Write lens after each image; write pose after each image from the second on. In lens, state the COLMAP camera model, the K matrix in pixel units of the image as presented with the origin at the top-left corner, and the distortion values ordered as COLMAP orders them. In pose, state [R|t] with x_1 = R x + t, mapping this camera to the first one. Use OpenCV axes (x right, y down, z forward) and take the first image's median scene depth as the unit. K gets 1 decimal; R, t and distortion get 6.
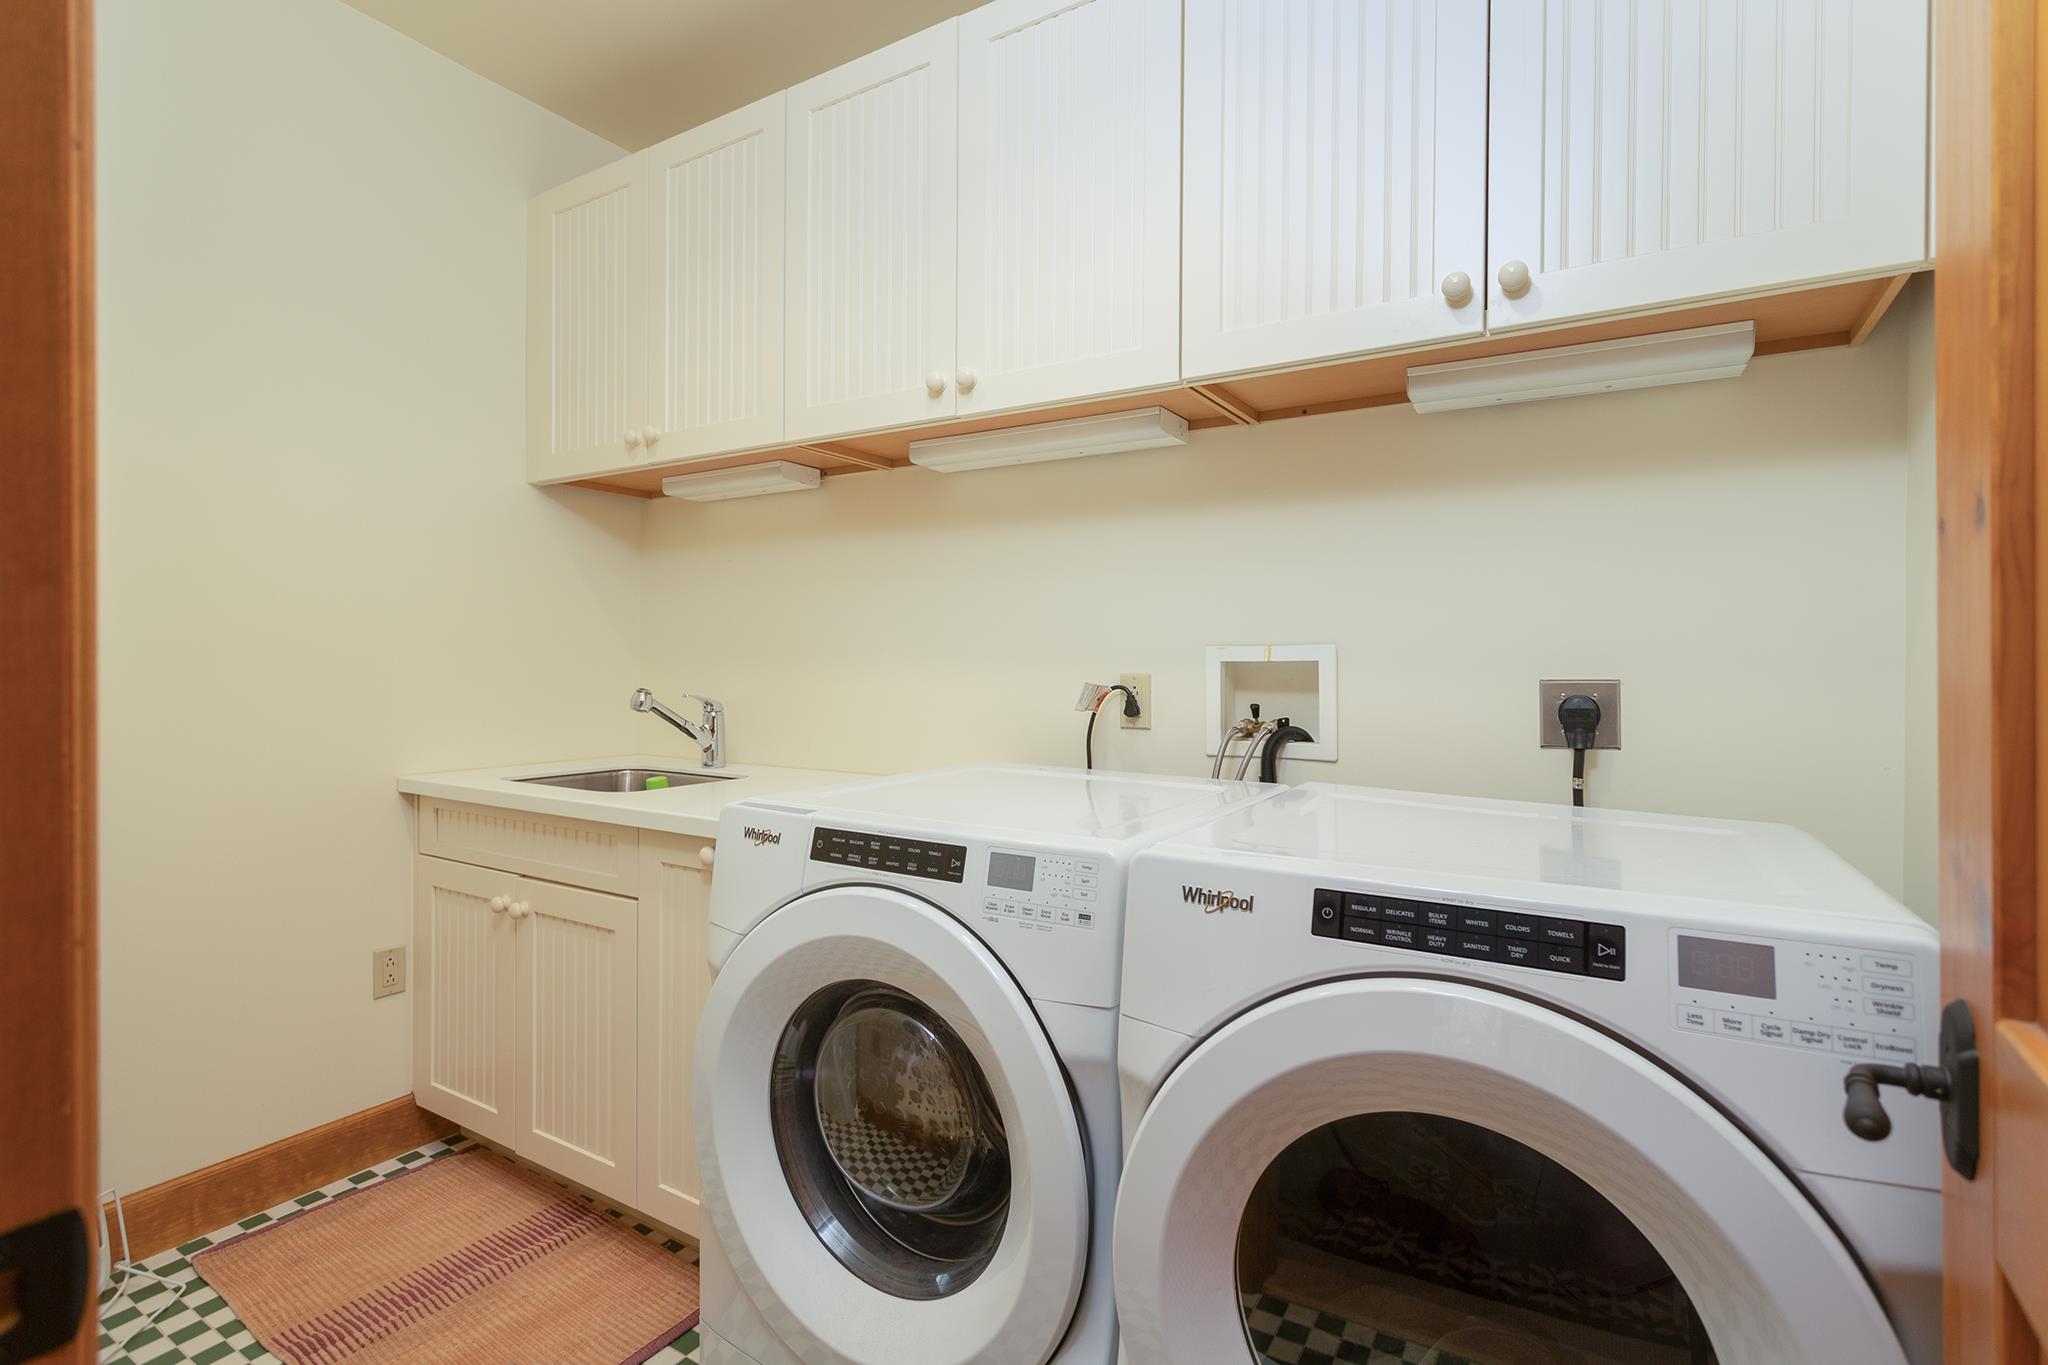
lens RADIAL K [[961.0, 0, 1030.3], [0, 961.0, 661.3], [0, 0, 1]] dist [0.003084, 0.000276]
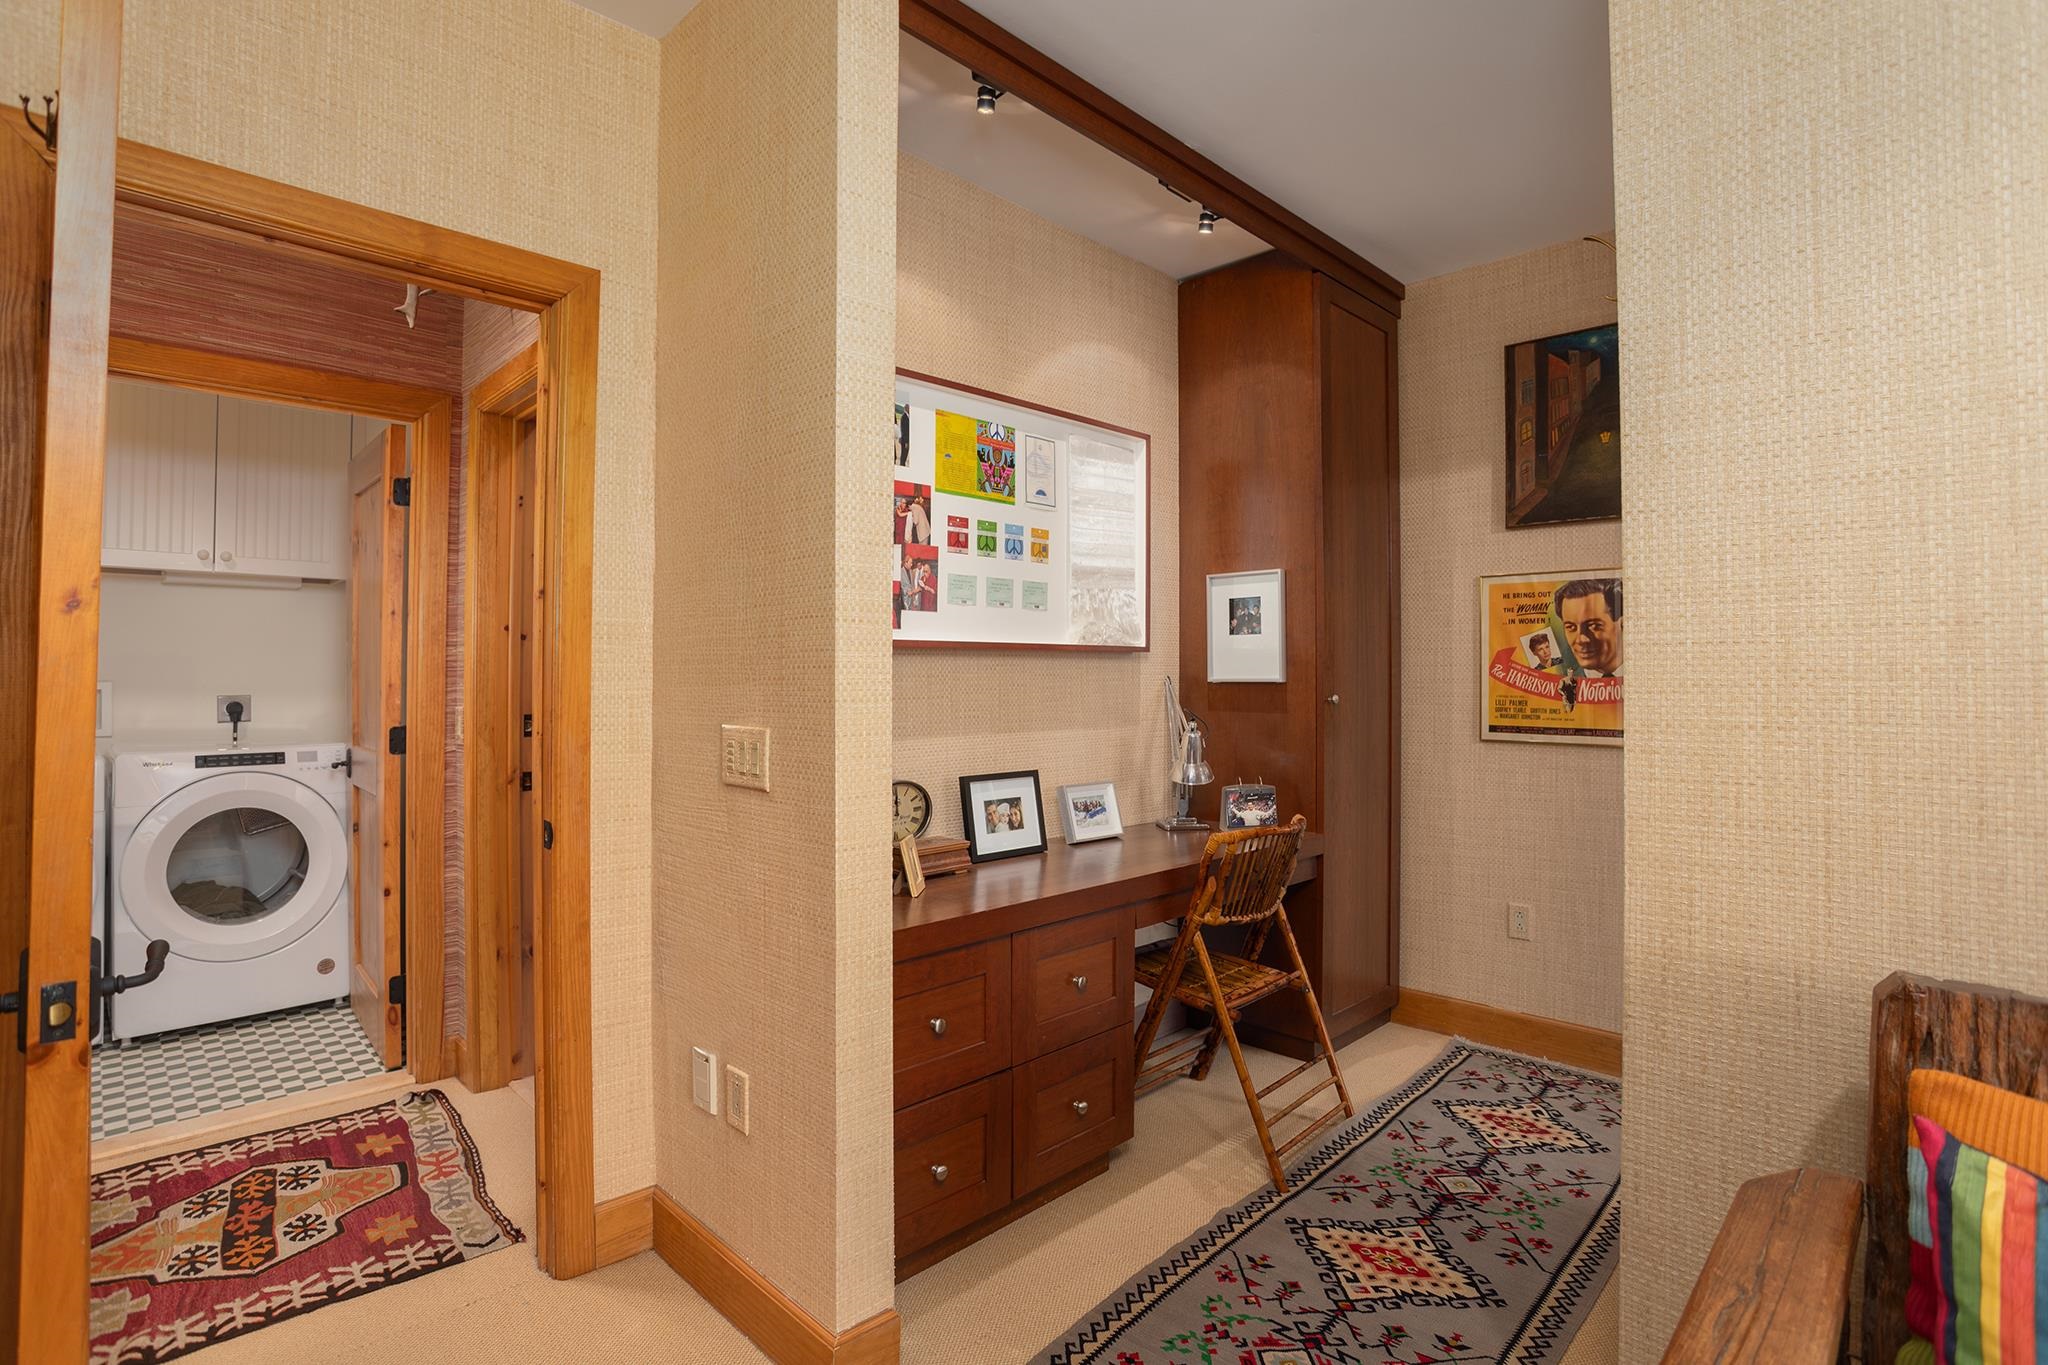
lens RADIAL K [[980.7, 0, 1015.5], [0, 980.7, 663.5], [0, 0, 1]] dist [-0.030489, 0.000174]
pose [[0.231364, 0.012987, 0.972780, -2.521441], [-0.000958, 0.999913, -0.013122, -0.060495], [-0.972867, 0.002104, 0.231357, -2.840671]]
